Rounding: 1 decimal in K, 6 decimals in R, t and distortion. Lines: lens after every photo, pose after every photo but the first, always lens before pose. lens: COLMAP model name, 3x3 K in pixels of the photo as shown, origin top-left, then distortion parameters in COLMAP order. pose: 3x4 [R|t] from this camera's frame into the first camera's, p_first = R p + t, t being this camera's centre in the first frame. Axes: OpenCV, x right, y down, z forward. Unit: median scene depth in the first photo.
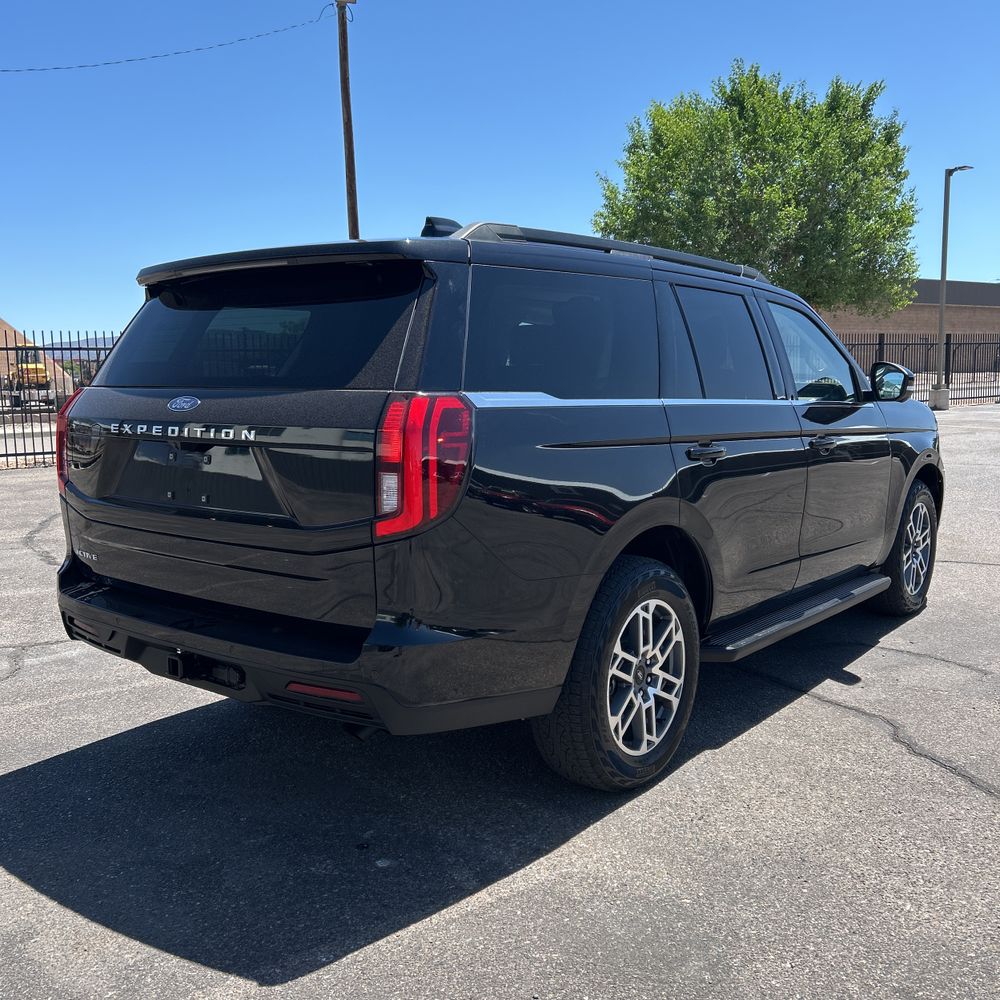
lens RADIAL K [[1012.5, 0, 504.0], [0, 1012.5, 493.2], [0, 0, 1]] dist [0.025559, 0.000000]
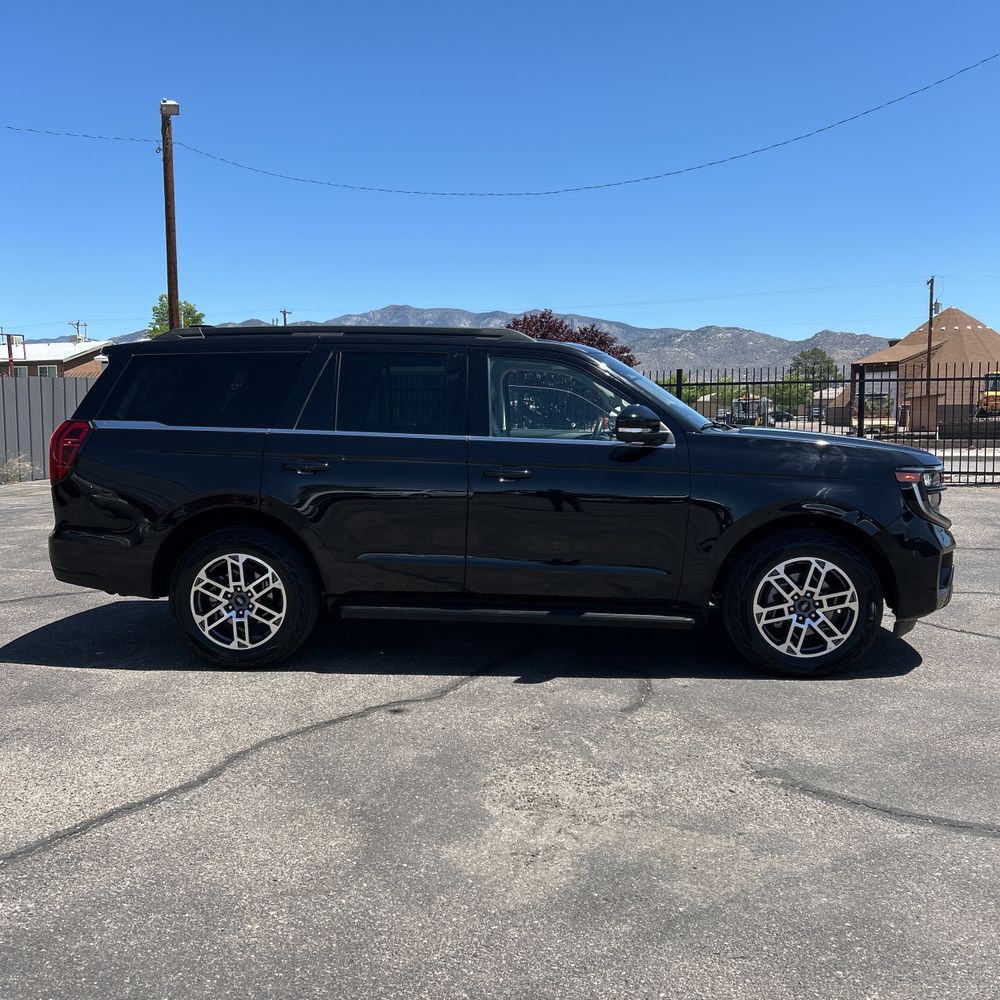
lens RADIAL K [[1012.5, 0, 495.8], [0, 1012.5, 502.5], [0, 0, 1]] dist [0.025559, 0.000000]
pose [[0.549411, 0.085605, -0.831155, 1.646720], [-0.099153, 0.994389, 0.036875, -0.072563], [0.829648, 0.062152, 0.554816, 0.429616]]
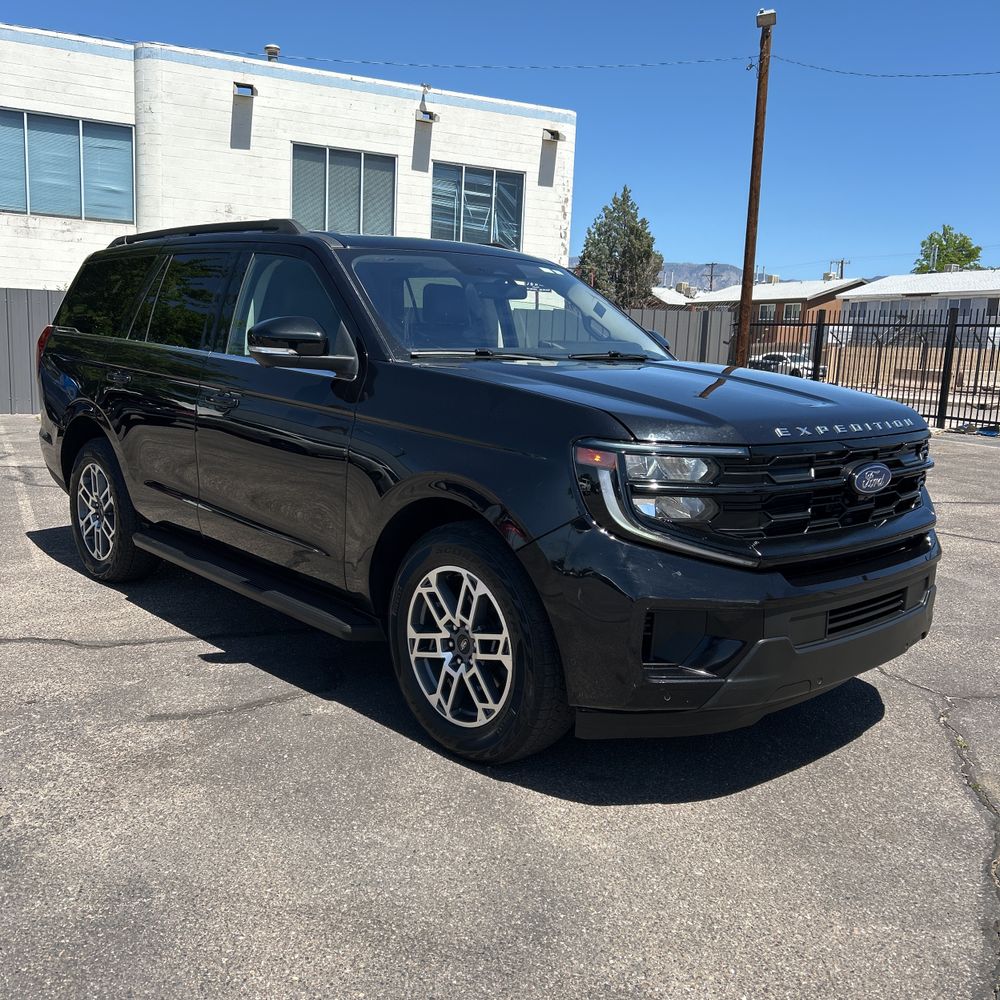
lens RADIAL K [[1012.5, 0, 495.2], [0, 1012.5, 502.4], [0, 0, 1]] dist [0.025559, 0.000000]
pose [[-0.168193, 0.163182, -0.972154, 1.552585], [-0.144970, 0.971385, 0.188134, -0.220169], [0.975036, 0.172575, -0.139723, 1.792472]]
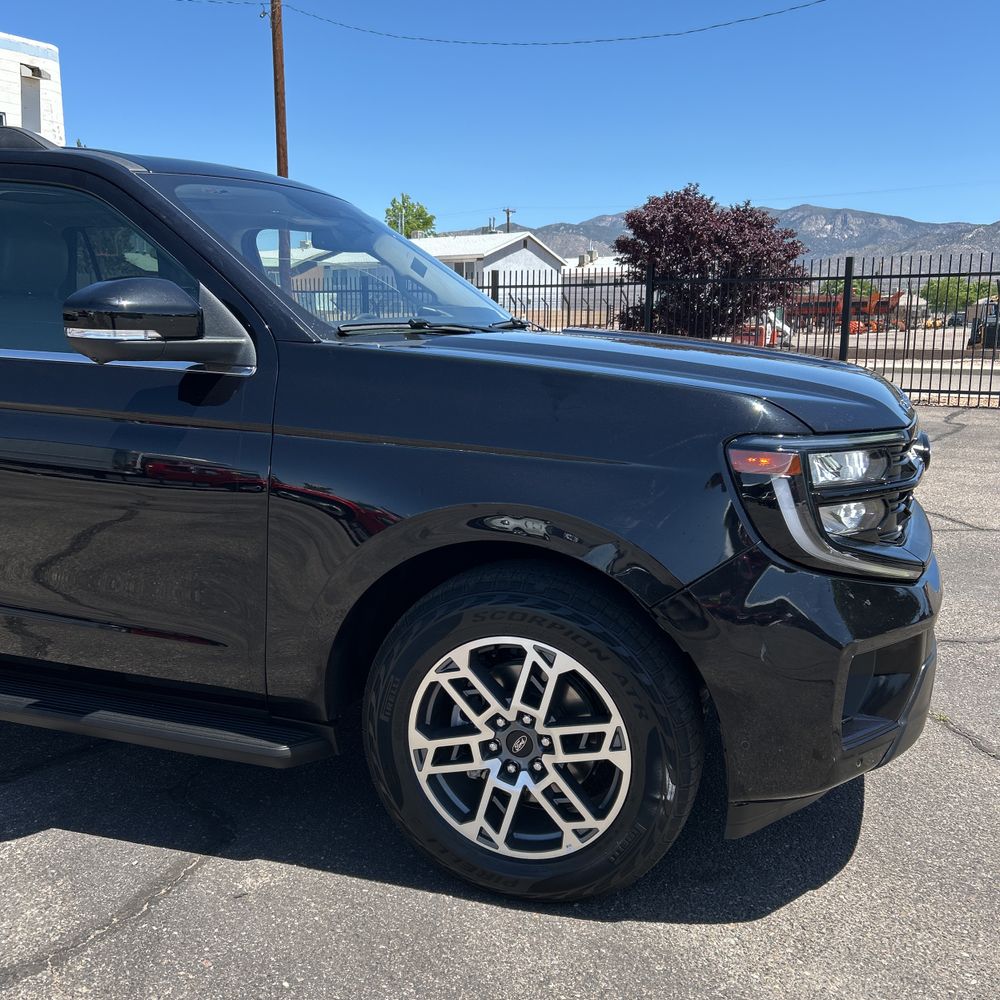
lens RADIAL K [[1012.5, 0, 492.9], [0, 1012.5, 509.8], [0, 0, 1]] dist [0.025559, 0.000000]
pose [[0.326935, 0.189088, -0.925937, 1.237454], [-0.111901, 0.980632, 0.160746, -0.163389], [0.938399, 0.051060, 0.341762, 1.404540]]
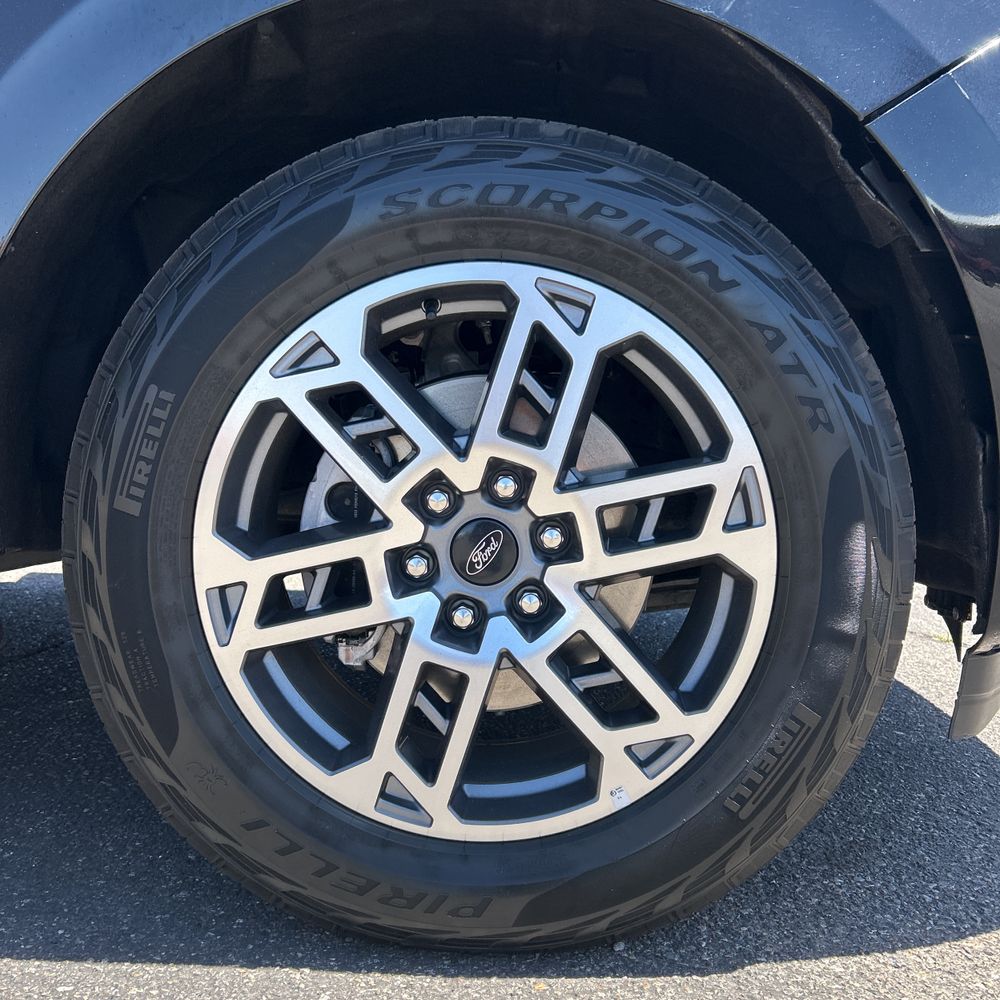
lens RADIAL K [[1012.5, 0, 501.2], [0, 1012.5, 495.7], [0, 0, 1]] dist [0.025559, 0.000000]
pose [[0.596637, 0.083231, -0.798183, 0.877205], [-0.124740, 0.992137, 0.010213, 0.072316], [0.792757, 0.093473, 0.602328, 1.493763]]
